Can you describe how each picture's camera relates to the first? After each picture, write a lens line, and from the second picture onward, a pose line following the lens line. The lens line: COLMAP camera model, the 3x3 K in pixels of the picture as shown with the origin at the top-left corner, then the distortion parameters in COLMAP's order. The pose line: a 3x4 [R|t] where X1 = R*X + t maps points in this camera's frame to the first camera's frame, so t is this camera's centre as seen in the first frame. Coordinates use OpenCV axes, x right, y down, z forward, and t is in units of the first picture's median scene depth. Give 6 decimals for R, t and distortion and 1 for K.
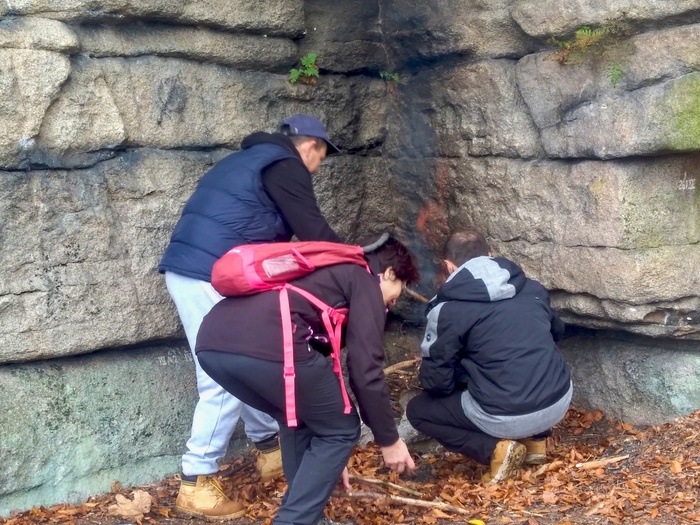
lens RADIAL K [[1255.8, 0, 330.7], [0, 1255.8, 276.9], [0, 0, 1]] dist [0.260036, -1.187793]
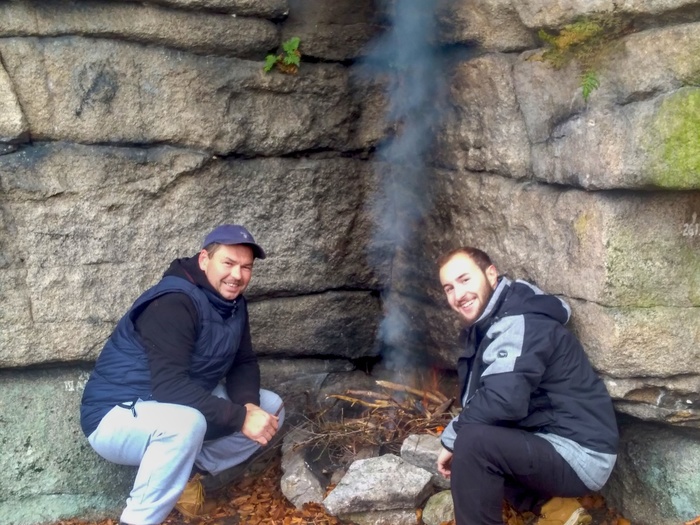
lens RADIAL K [[1255.8, 0, 330.7], [0, 1255.8, 276.9], [0, 0, 1]] dist [0.260036, -1.187793]
pose [[0.966964, 0.080908, -0.241731, 0.247059], [-0.073155, 0.996482, 0.040895, -0.057611], [0.244189, -0.021861, 0.969481, 0.193024]]
